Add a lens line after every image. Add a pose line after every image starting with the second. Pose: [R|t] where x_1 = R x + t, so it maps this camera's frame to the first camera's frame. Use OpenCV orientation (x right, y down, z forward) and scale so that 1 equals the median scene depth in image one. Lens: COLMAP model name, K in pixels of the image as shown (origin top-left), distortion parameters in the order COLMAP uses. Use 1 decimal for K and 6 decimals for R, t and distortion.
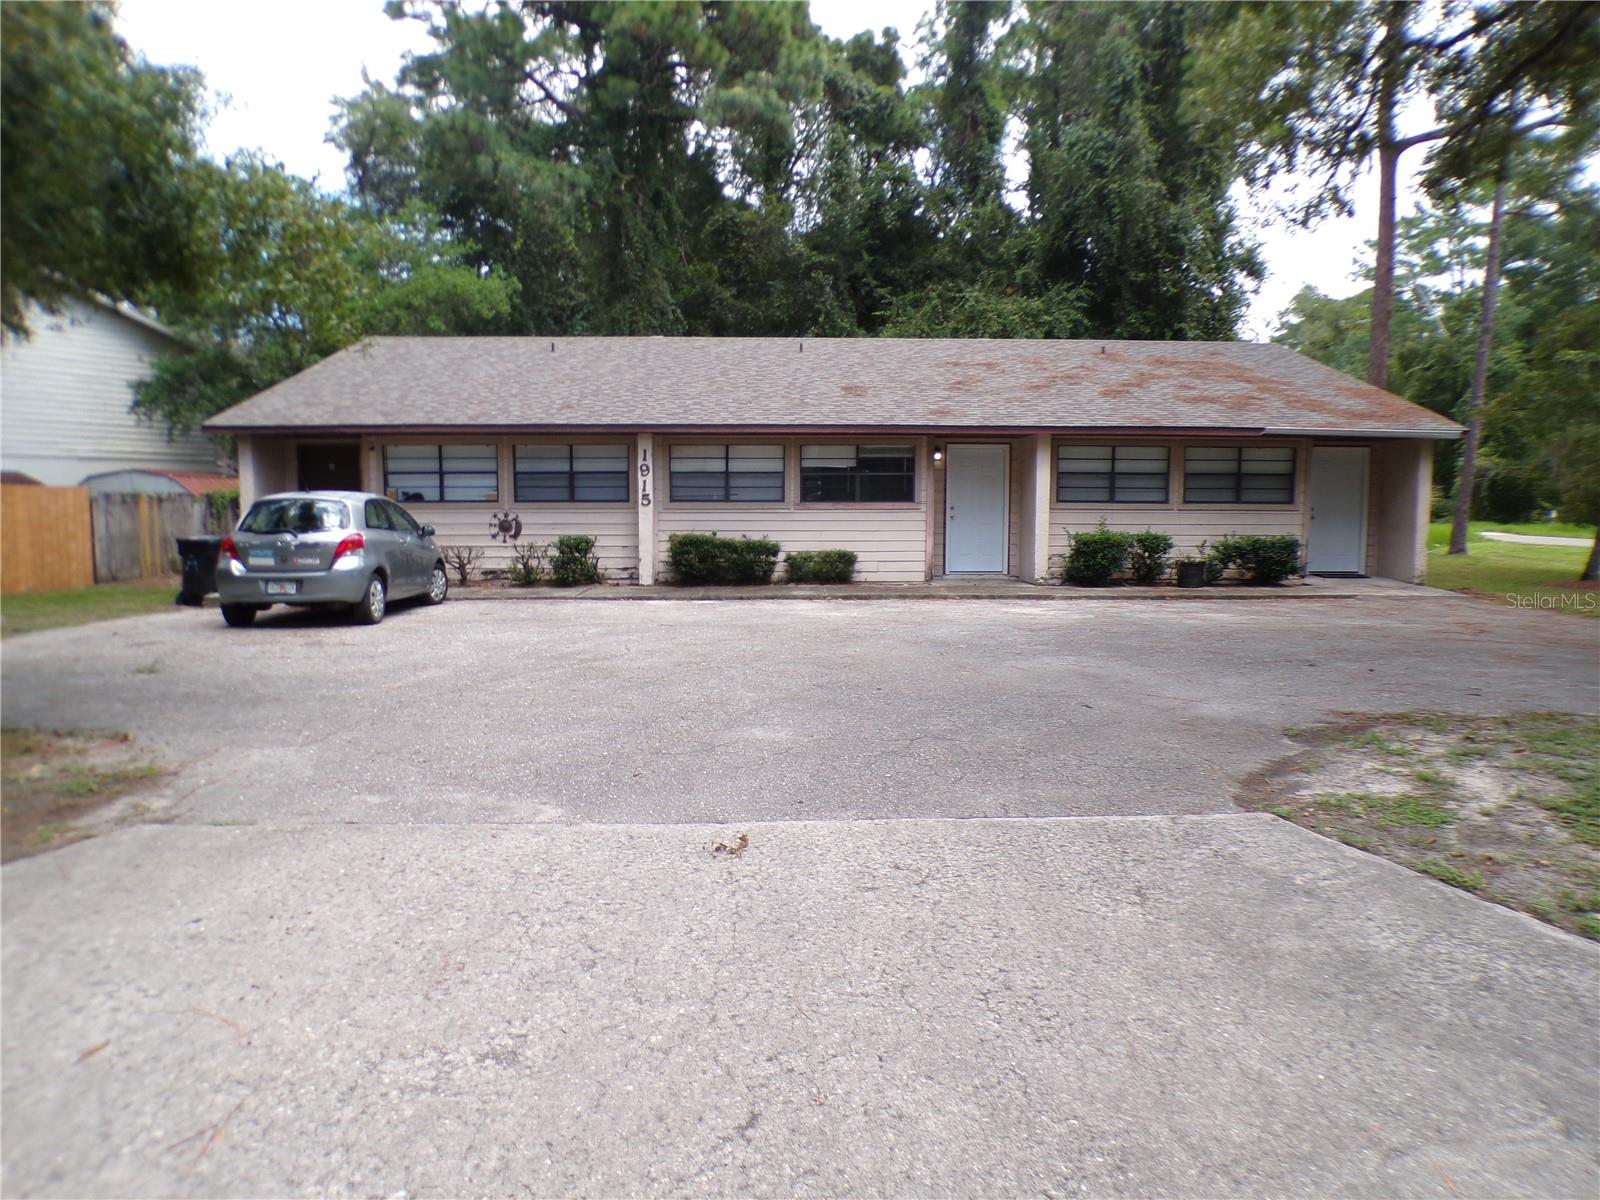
lens RADIAL K [[1086.1, 0, 805.3], [0, 1086.1, 596.8], [0, 0, 1]] dist [-0.045345, 0.027839]
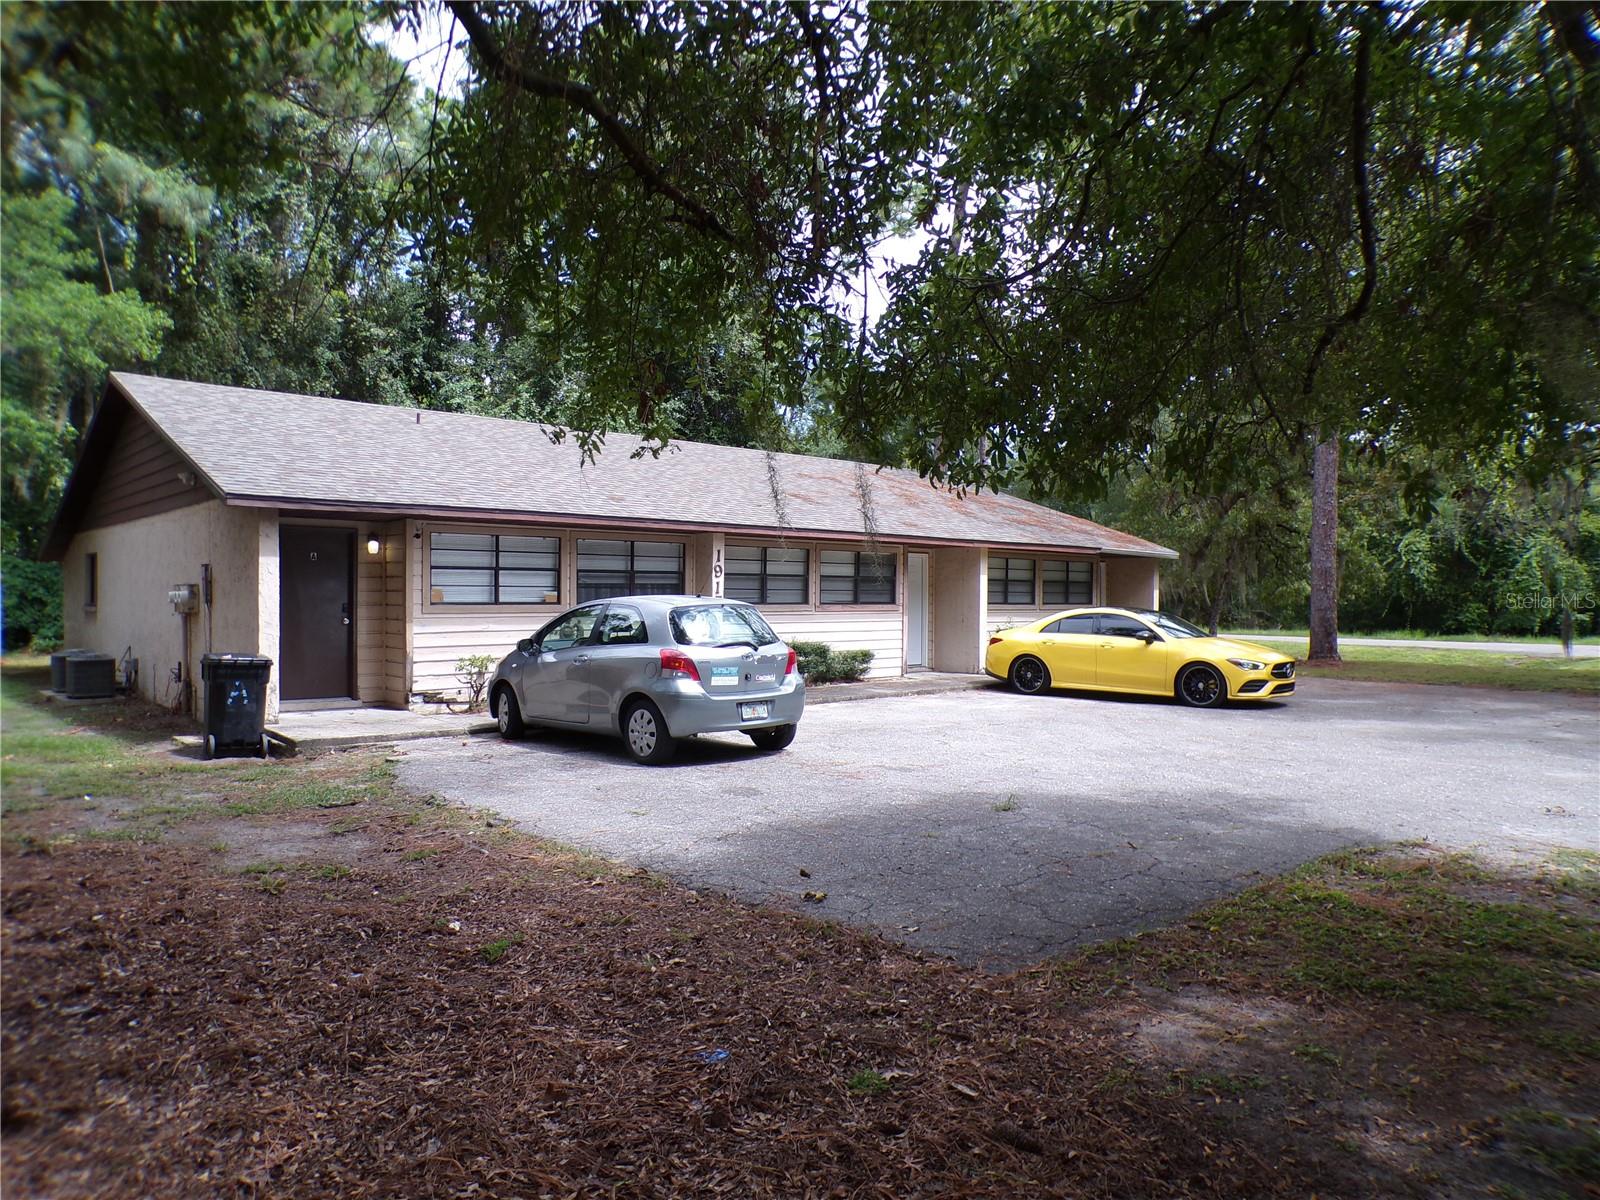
lens RADIAL K [[1086.1, 0, 805.3], [0, 1086.1, 596.8], [0, 0, 1]] dist [-0.045345, 0.027839]
pose [[0.759645, 0.003241, 0.650330, -0.690032], [0.052148, 0.996464, -0.065879, -0.027192], [-0.648244, 0.083958, 0.756790, 0.228831]]
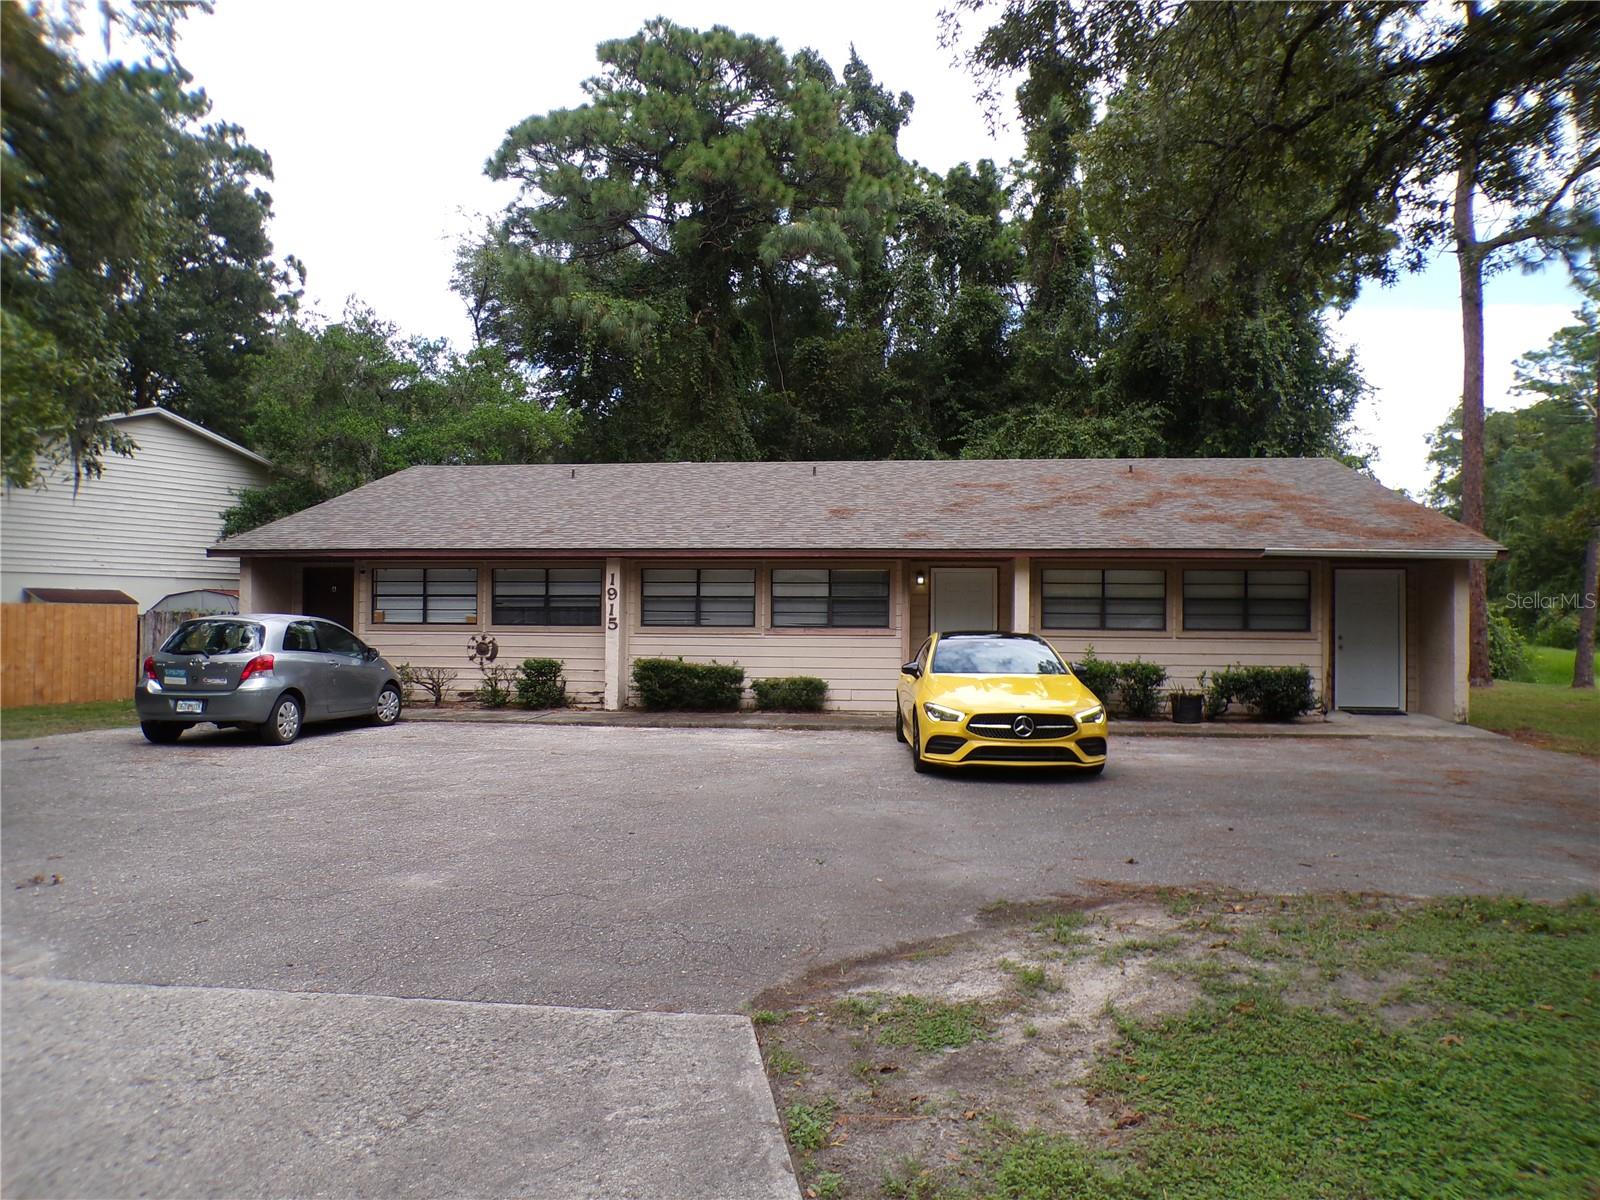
lens RADIAL K [[1086.1, 0, 805.3], [0, 1086.1, 596.8], [0, 0, 1]] dist [-0.045345, 0.027839]
pose [[0.989279, 0.003021, -0.146010, 0.168193], [-0.019328, 0.993700, -0.110398, -0.007616], [0.144757, 0.112036, 0.983104, 0.045903]]
